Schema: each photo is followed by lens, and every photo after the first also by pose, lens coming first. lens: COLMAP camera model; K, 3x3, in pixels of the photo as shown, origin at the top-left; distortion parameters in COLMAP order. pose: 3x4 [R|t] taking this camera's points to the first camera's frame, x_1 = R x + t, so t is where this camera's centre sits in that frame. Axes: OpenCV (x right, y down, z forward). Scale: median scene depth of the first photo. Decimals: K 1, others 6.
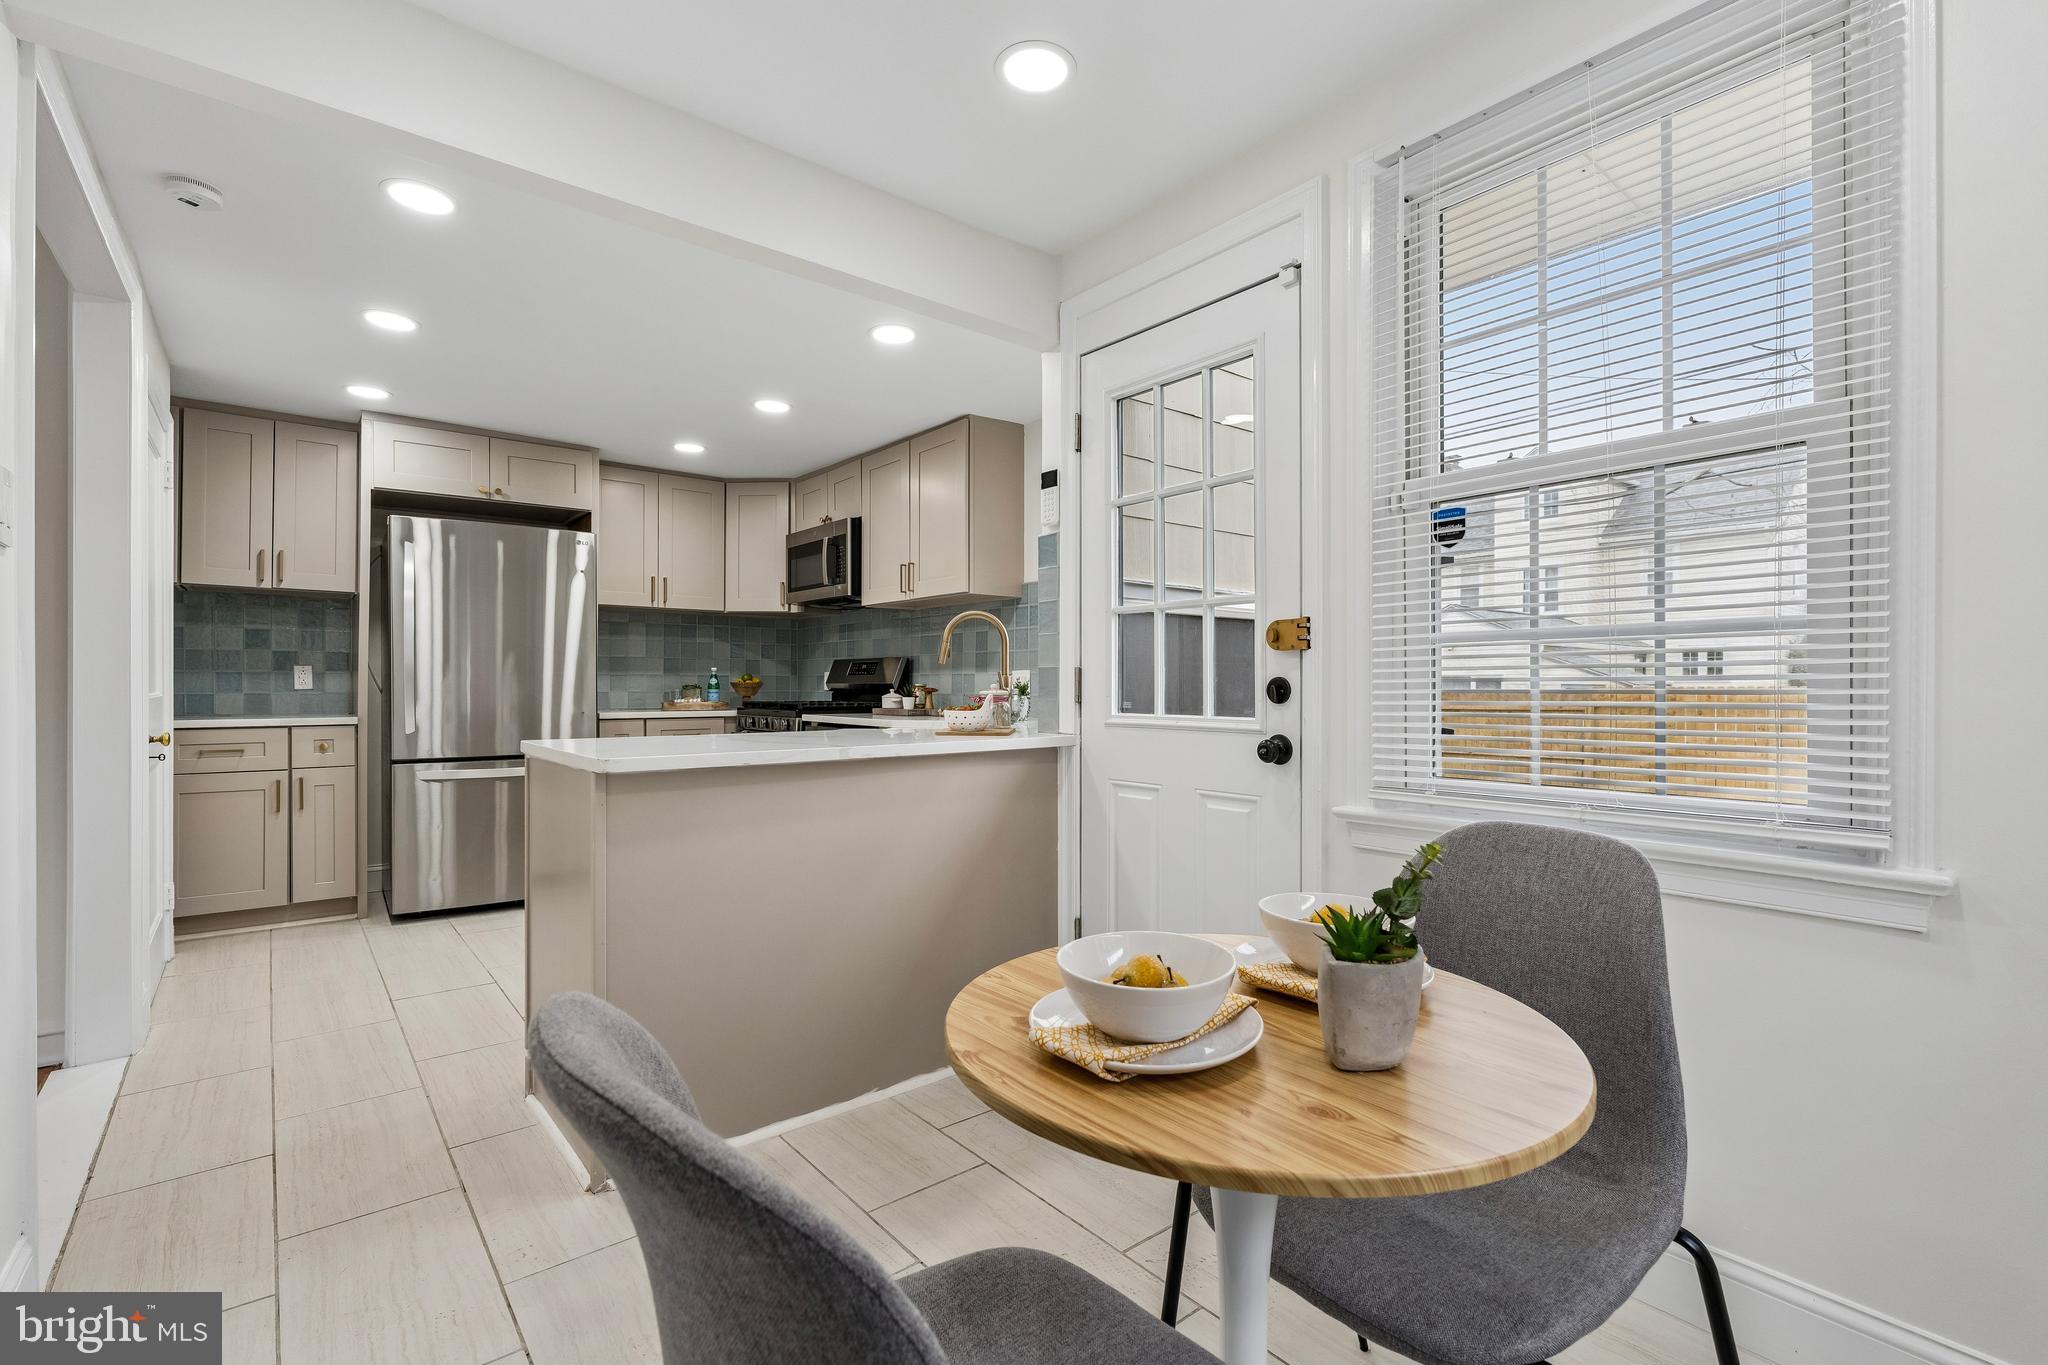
lens RADIAL K [[926.7, 0, 1019.3], [0, 926.7, 689.4], [0, 0, 1]] dist [-0.009767, 0.003279]
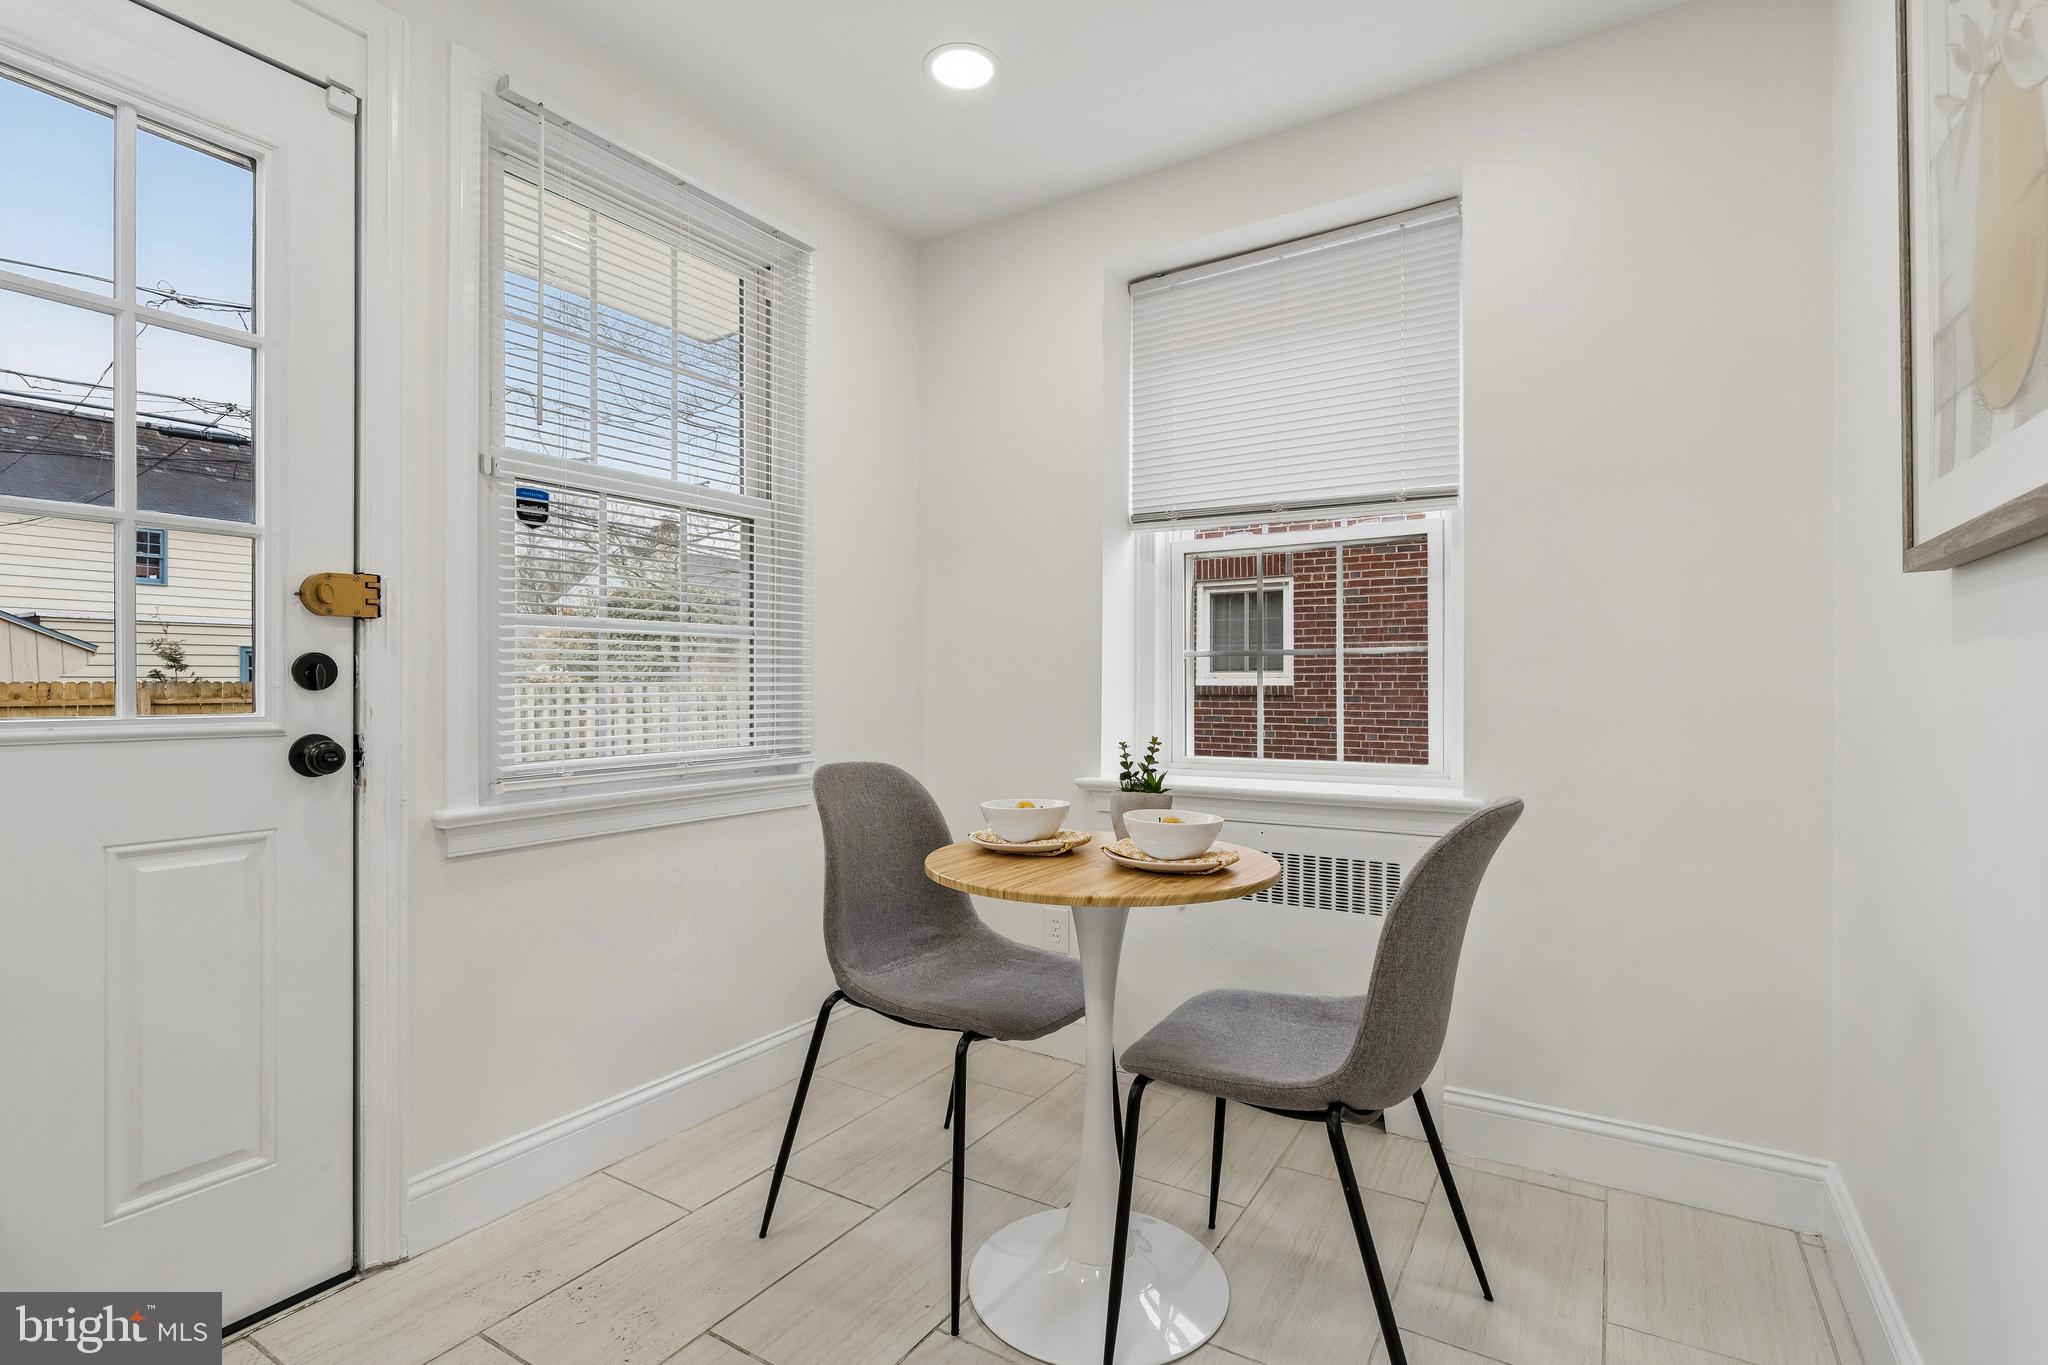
lens RADIAL K [[959.4, 0, 1044.2], [0, 959.4, 685.2], [0, 0, 1]] dist [-0.011742, 0.000787]
pose [[-0.336891, -0.003682, 0.941537, -0.532529], [0.001547, 0.999989, 0.004464, 0.008213], [-0.941543, 0.002961, -0.336881, 0.648313]]
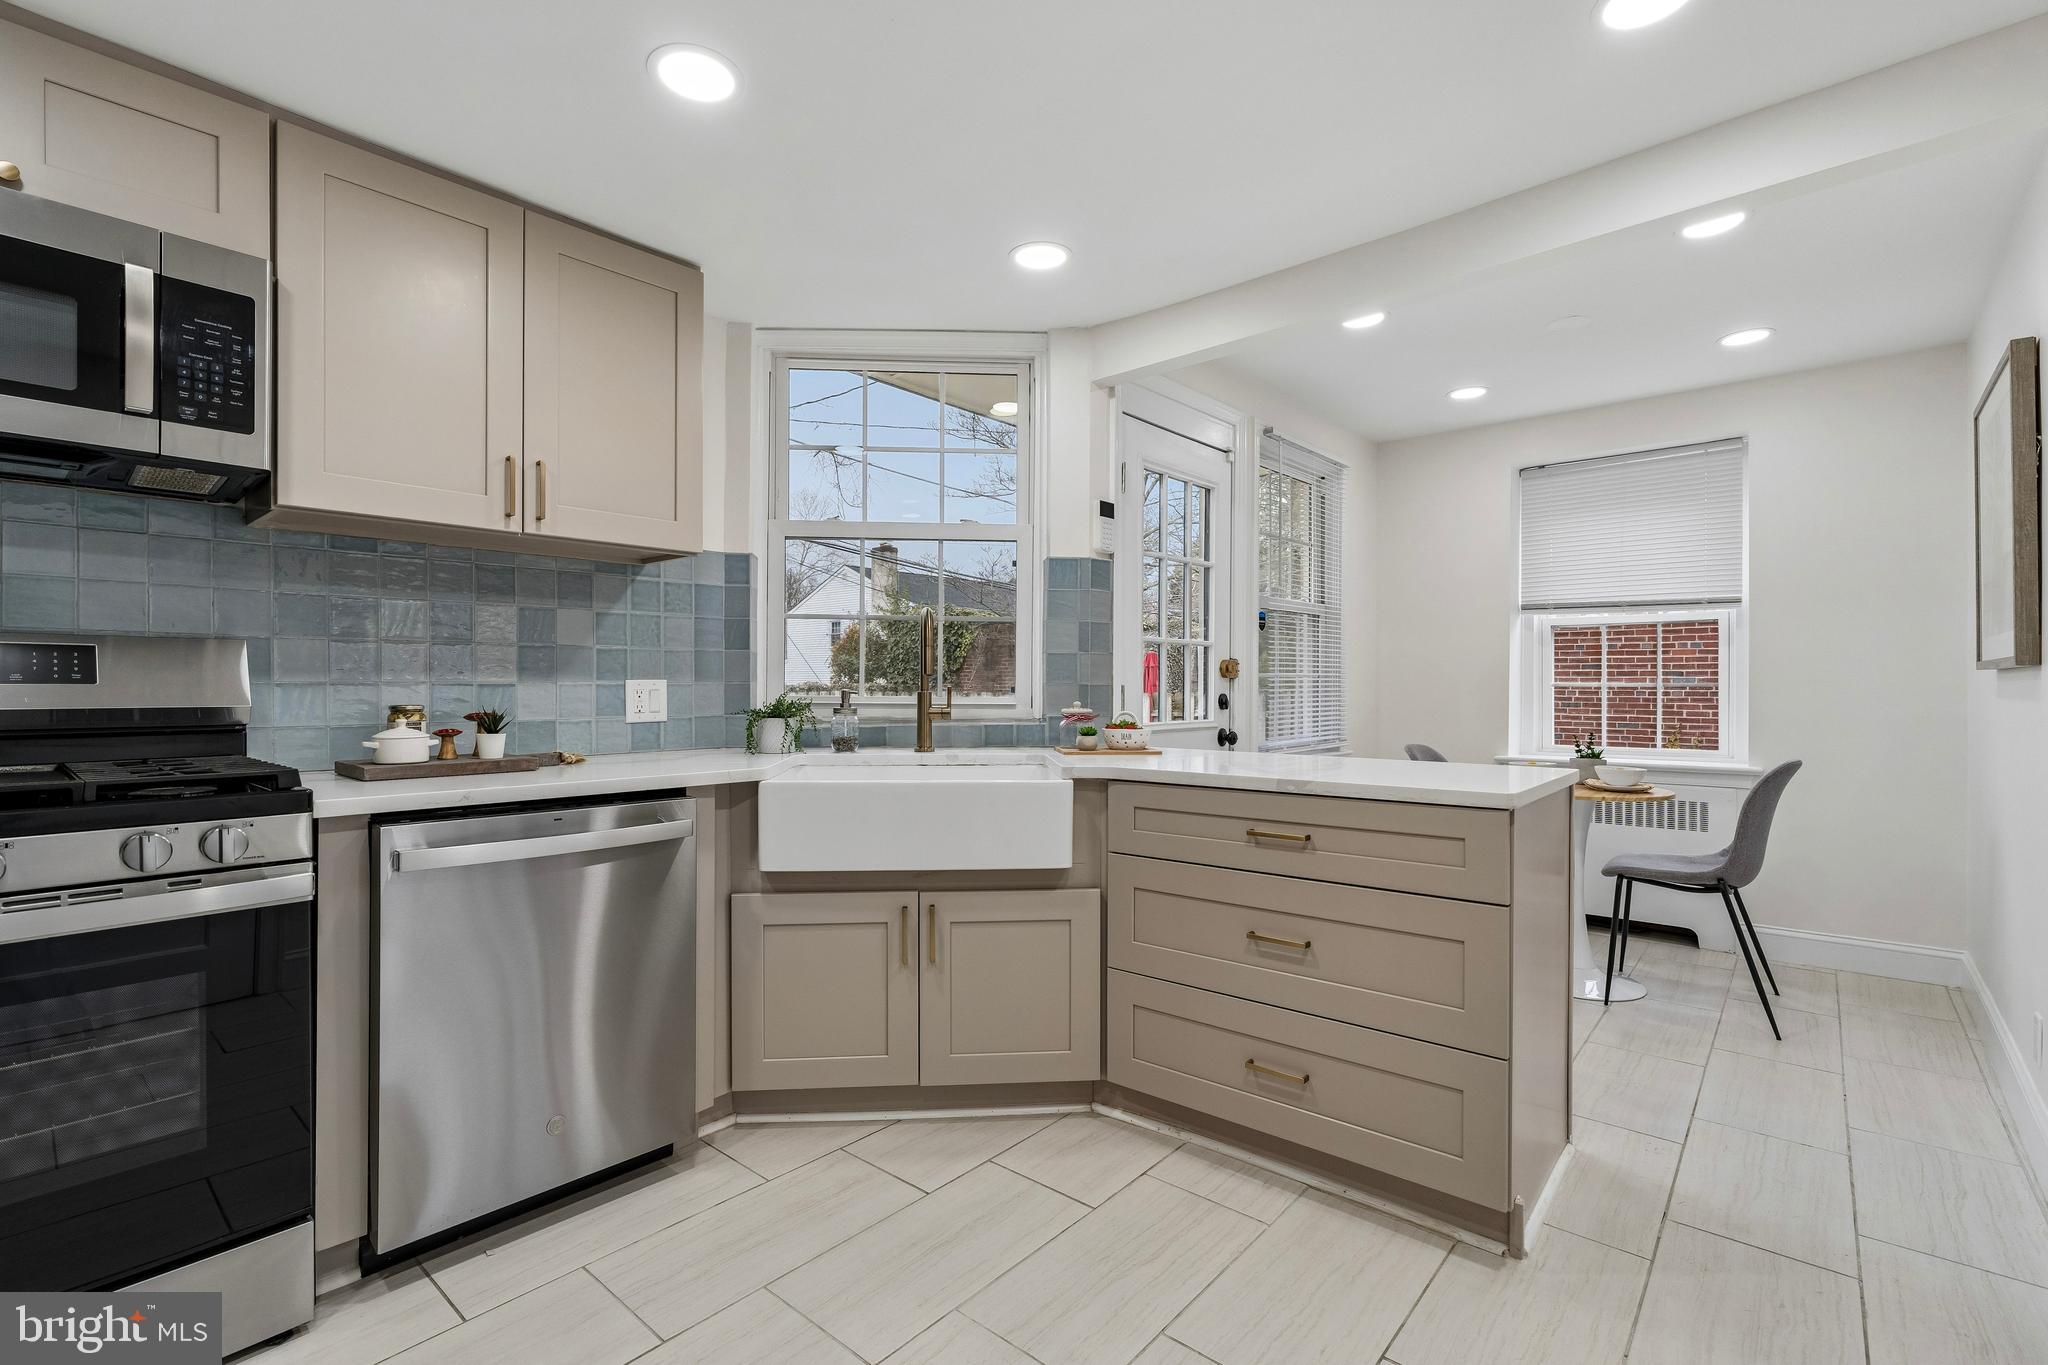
lens RADIAL K [[926.7, 0, 1026.5], [0, 926.7, 687.6], [0, 0, 1]] dist [-0.009767, 0.003279]
pose [[-0.179393, -0.006780, 0.983754, -1.161829], [0.001281, 0.999974, 0.007125, -0.033009], [-0.983777, 0.002538, -0.179380, 1.480506]]
